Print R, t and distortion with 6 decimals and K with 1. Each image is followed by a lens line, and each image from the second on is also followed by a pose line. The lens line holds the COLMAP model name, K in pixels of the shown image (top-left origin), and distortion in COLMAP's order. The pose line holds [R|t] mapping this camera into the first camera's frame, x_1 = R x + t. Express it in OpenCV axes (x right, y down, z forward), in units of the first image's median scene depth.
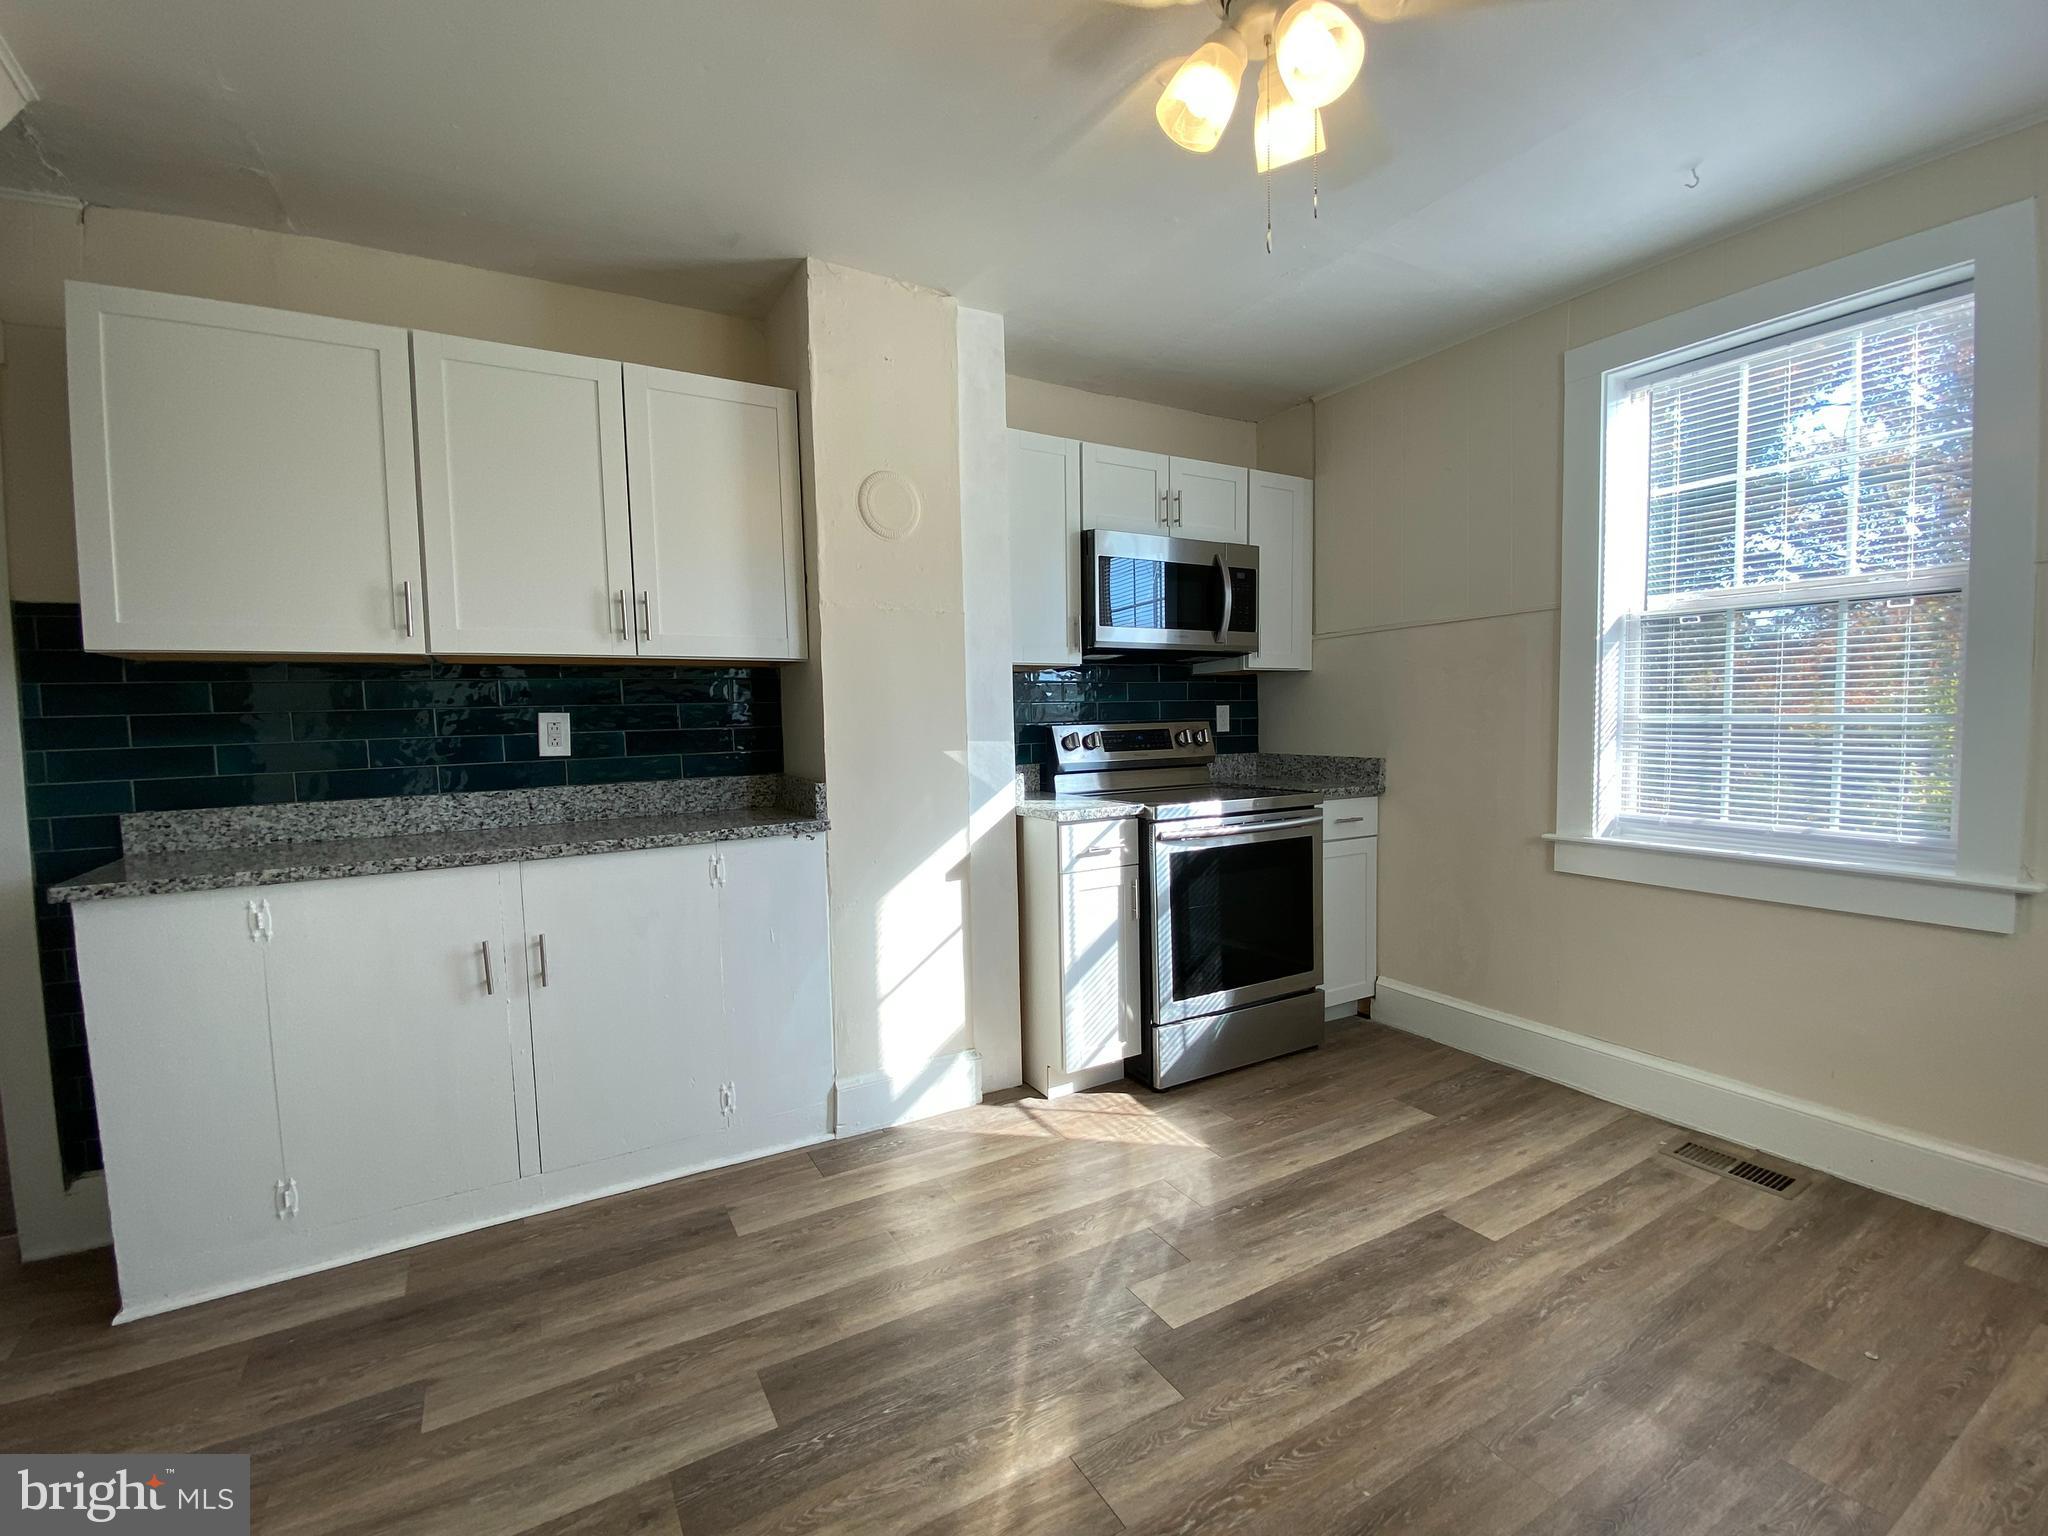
lens RADIAL K [[895.6, 0, 1018.9], [0, 895.6, 770.9], [0, 0, 1]] dist [-0.017061, -0.001291]
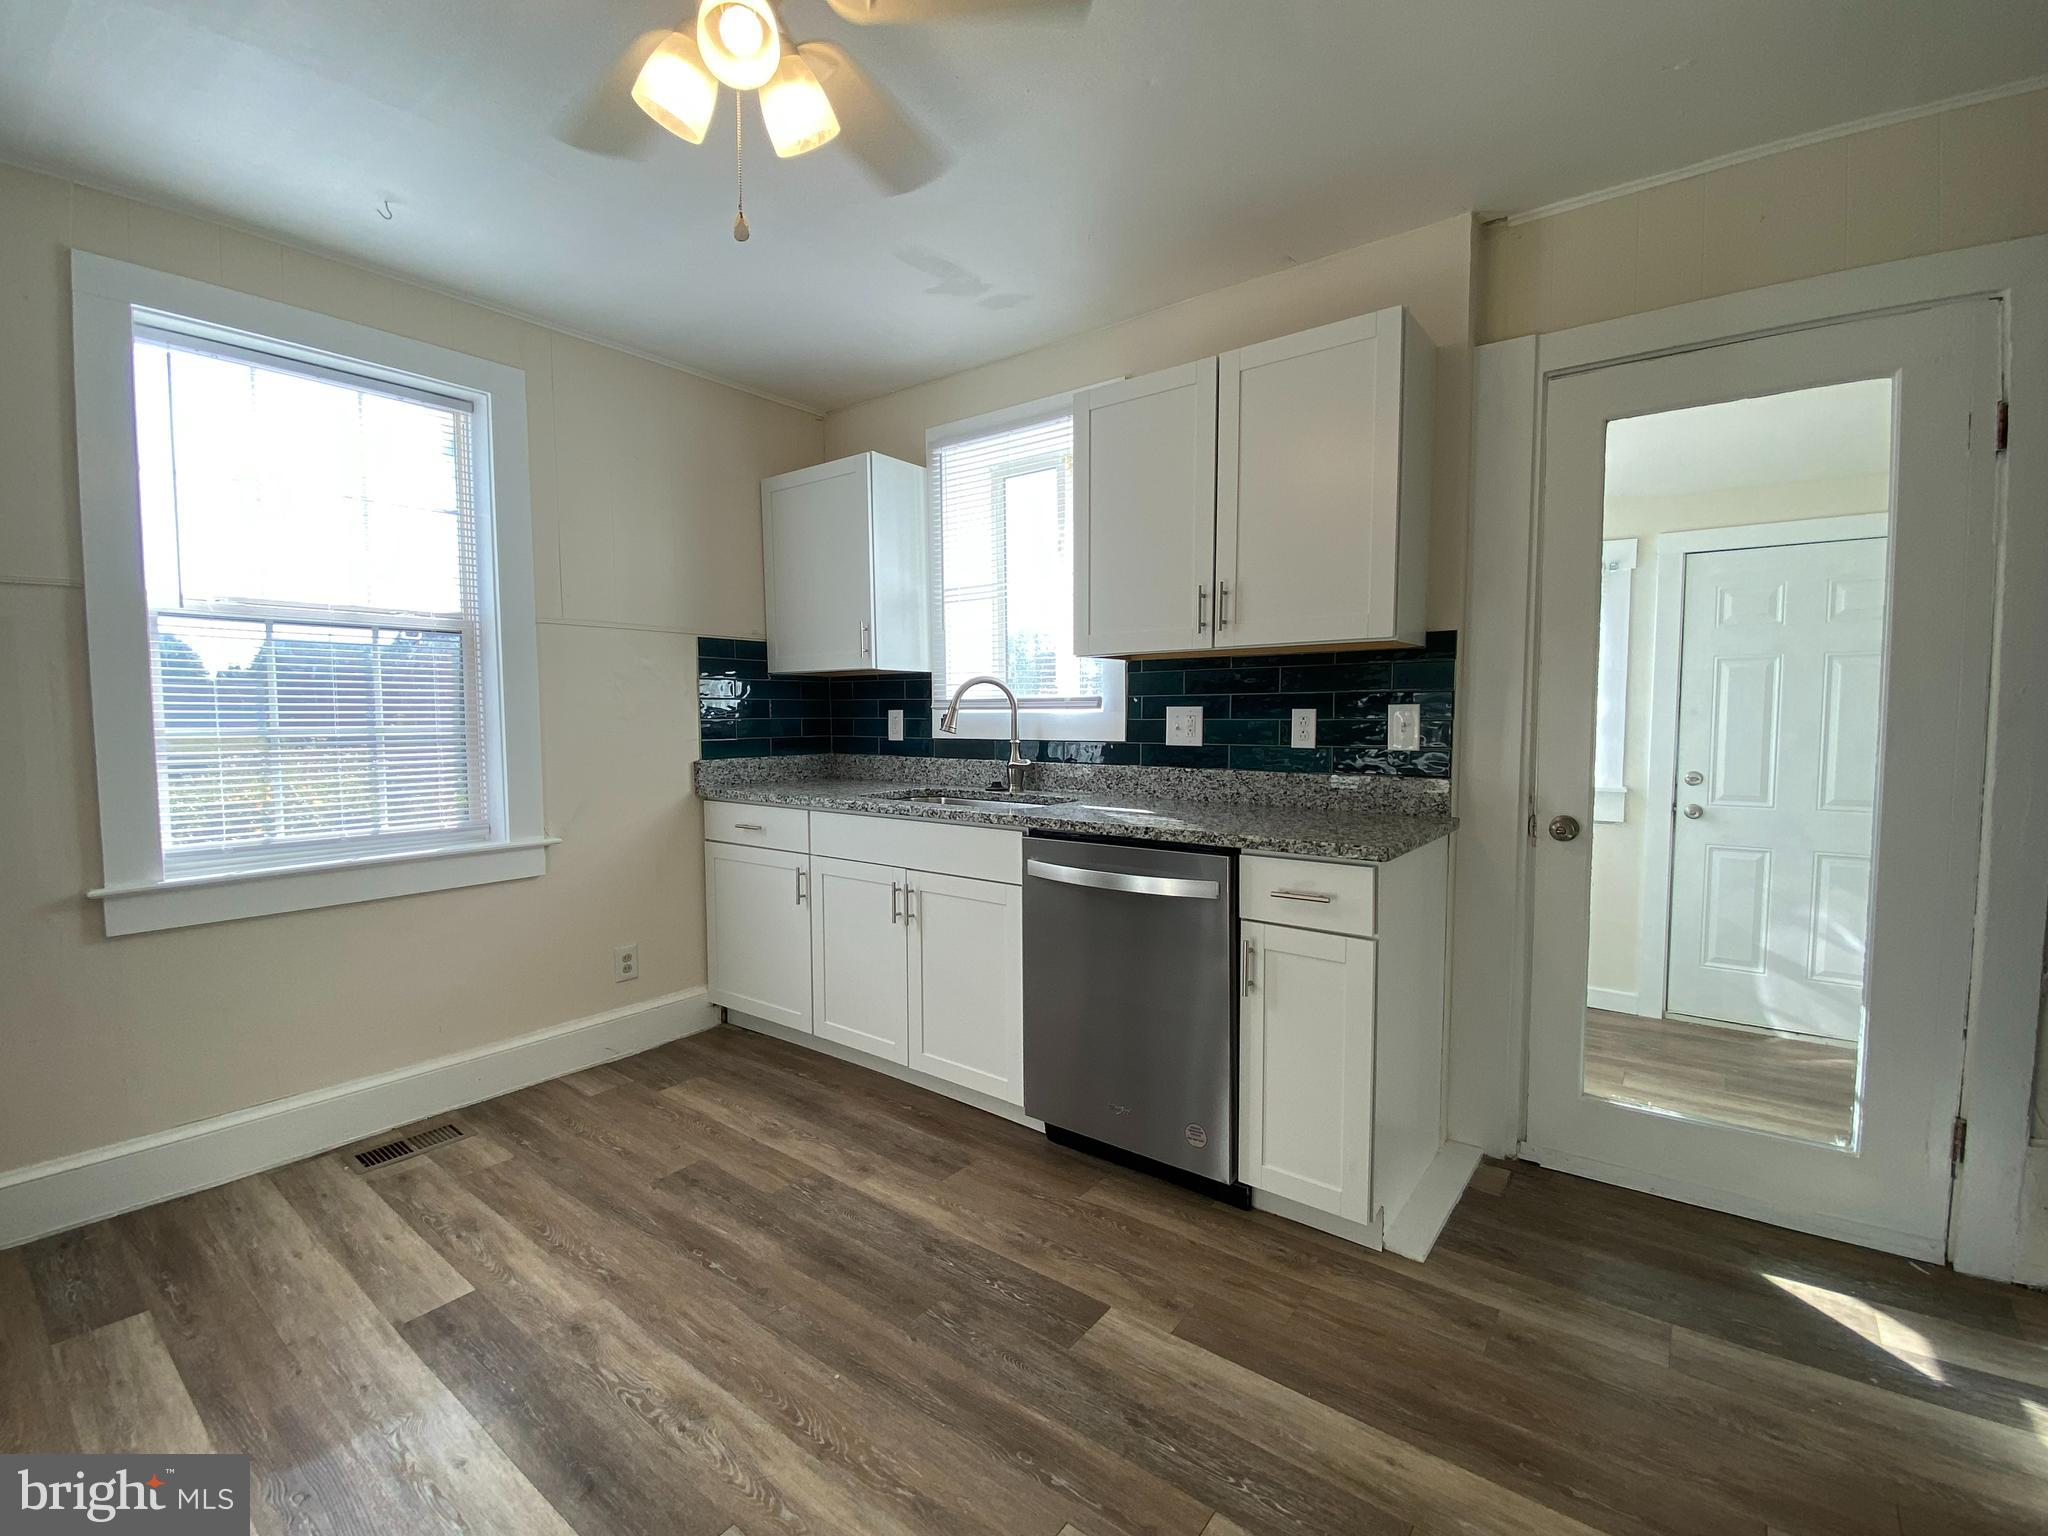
lens RADIAL K [[895.6, 0, 1018.6], [0, 895.6, 766.4], [0, 0, 1]] dist [-0.017061, -0.001291]
pose [[-0.378417, -0.039885, 0.924776, -0.478740], [0.069263, 0.995050, 0.071259, -0.040152], [-0.923040, 0.091018, -0.373781, 0.714903]]
